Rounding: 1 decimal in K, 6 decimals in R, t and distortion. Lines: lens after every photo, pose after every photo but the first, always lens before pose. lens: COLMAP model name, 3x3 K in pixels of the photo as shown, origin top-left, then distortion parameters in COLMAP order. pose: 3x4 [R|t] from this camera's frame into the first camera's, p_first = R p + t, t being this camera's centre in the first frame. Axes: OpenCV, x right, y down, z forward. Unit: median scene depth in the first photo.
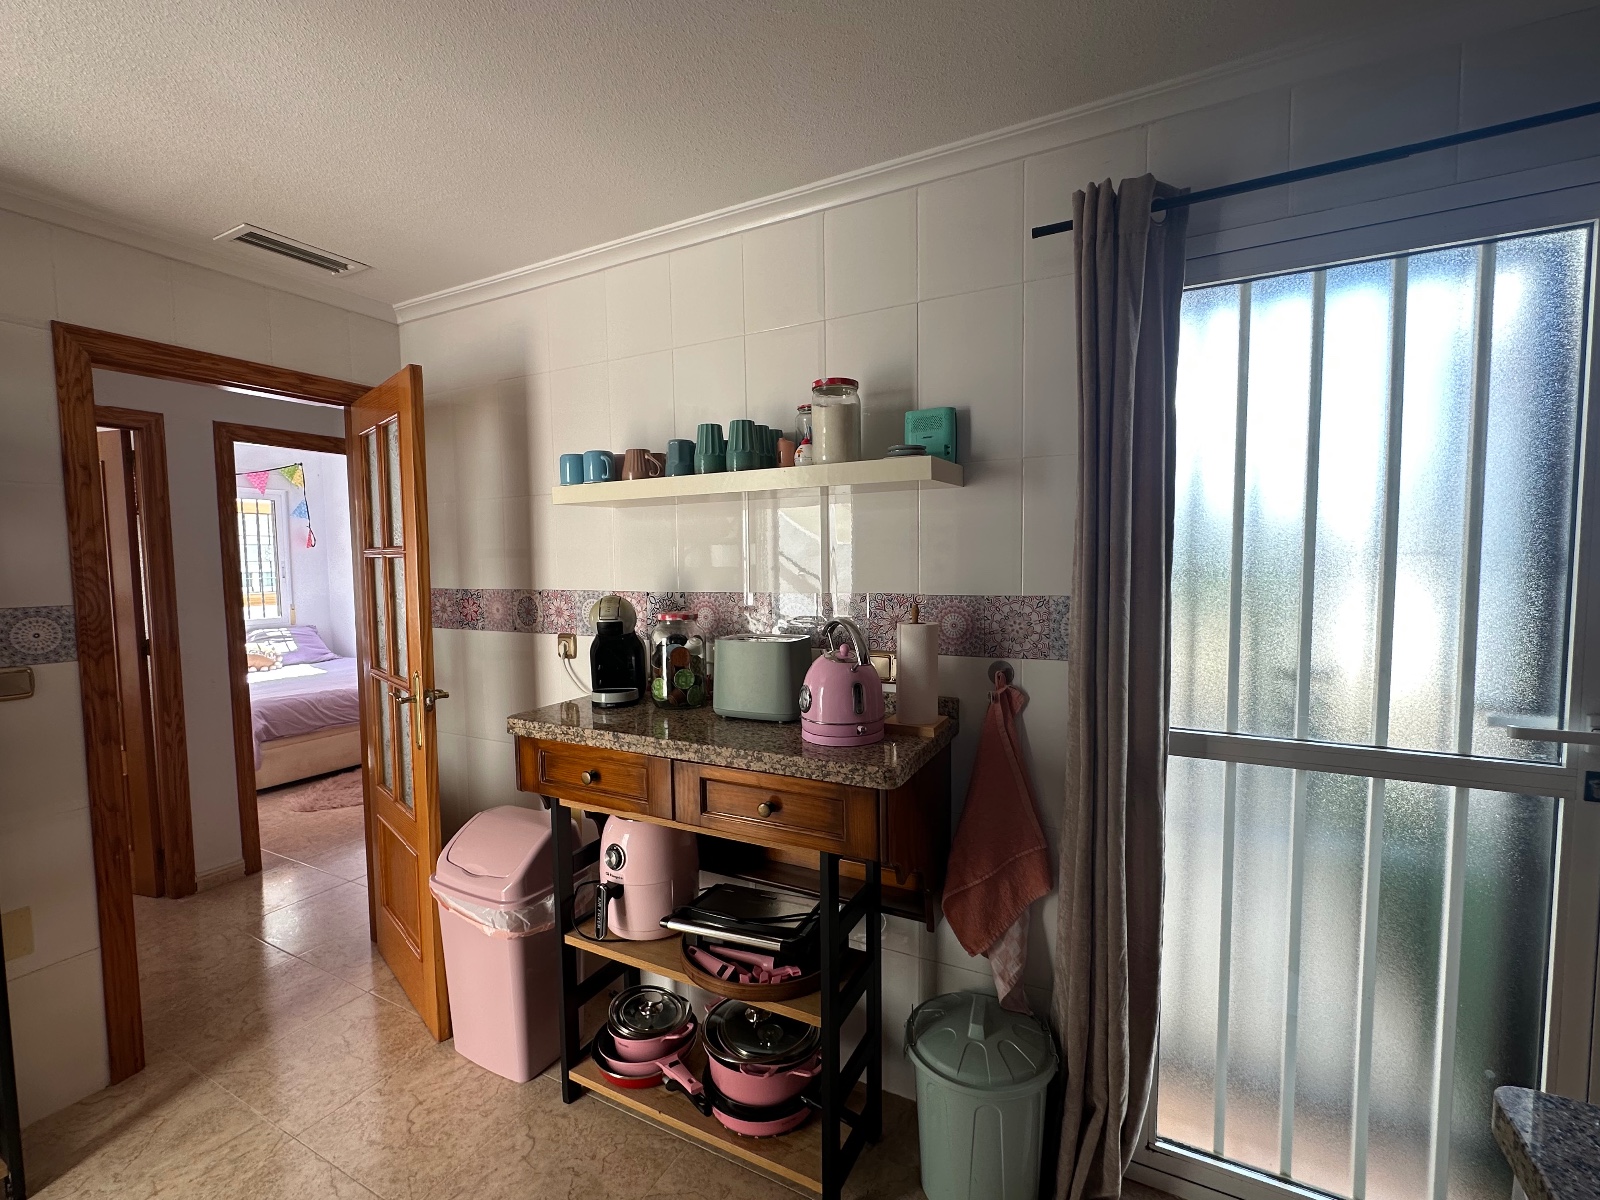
lens RADIAL K [[705.8, 0, 805.2], [0, 705.8, 590.4], [0, 0, 1]] dist [0.000979, 0.000650]
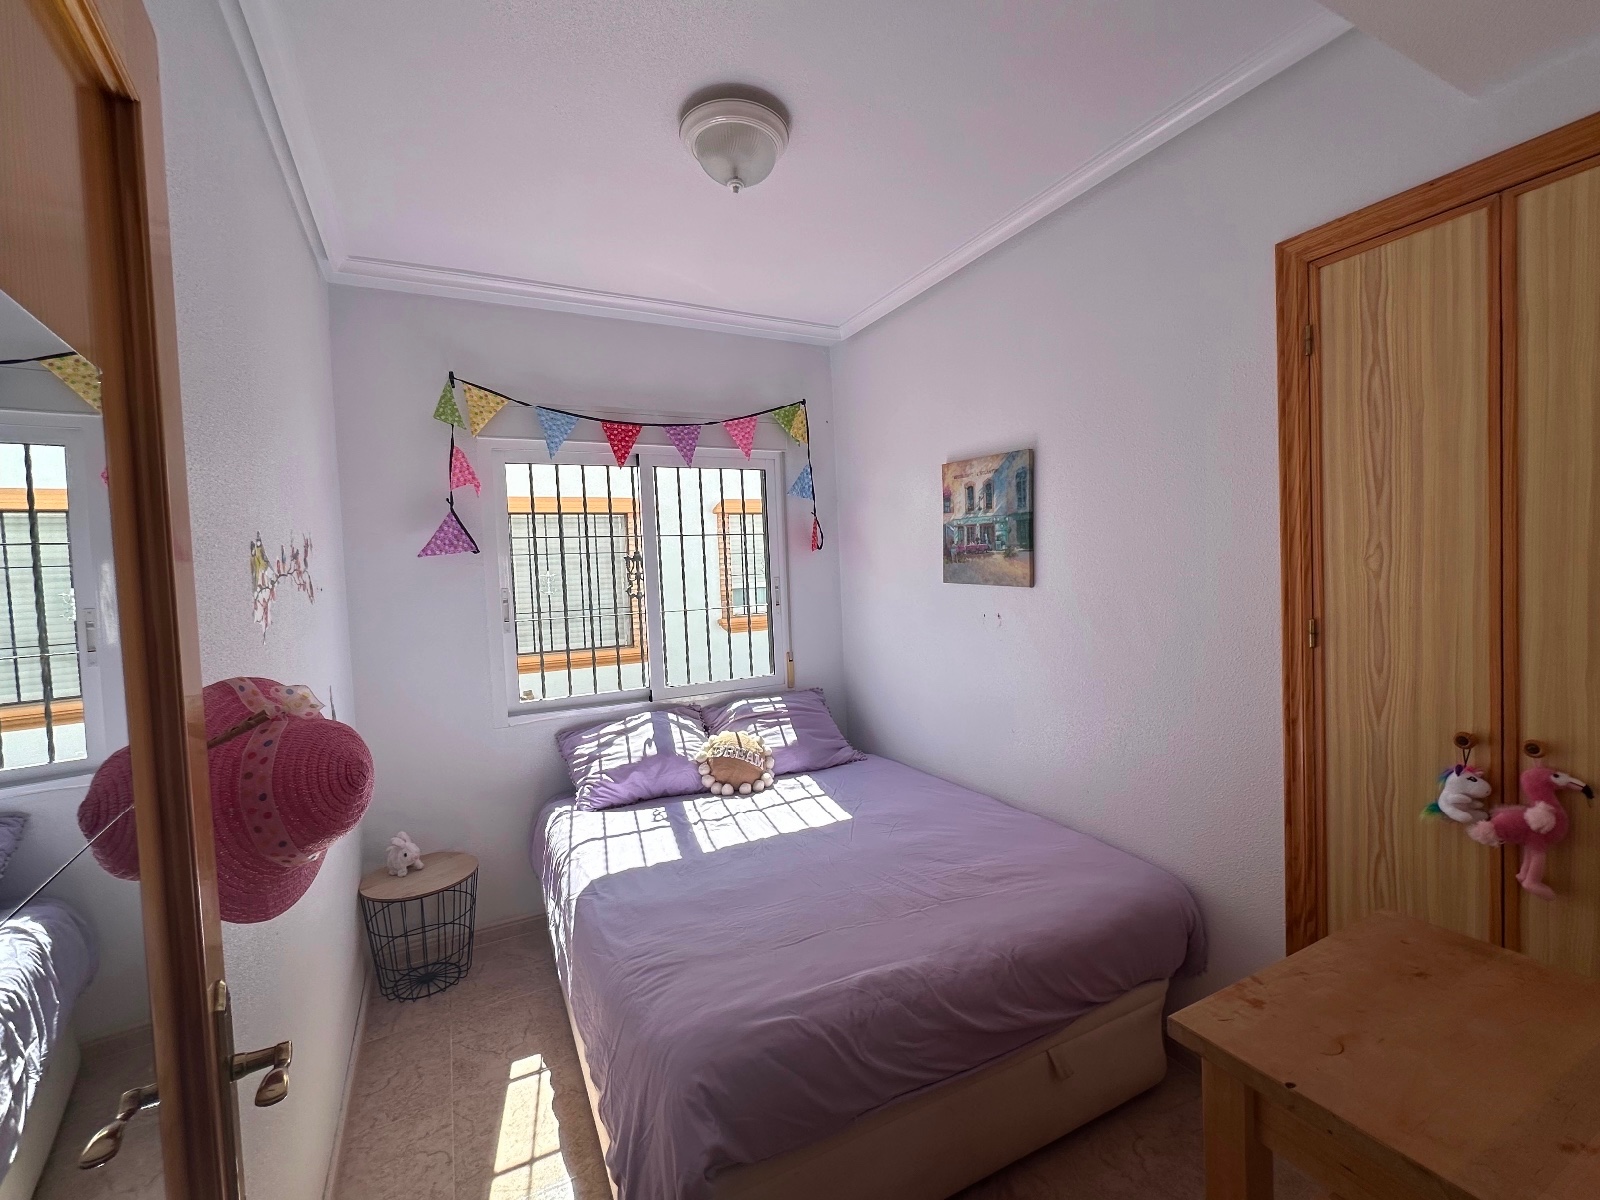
lens RADIAL K [[705.8, 0, 795.7], [0, 705.8, 599.0], [0, 0, 1]] dist [0.000979, 0.000650]
pose [[0.813893, 0.001447, -0.581013, -0.405152], [-0.002059, 0.999998, -0.000394, -0.023918], [0.581011, 0.001516, 0.813894, 0.558077]]
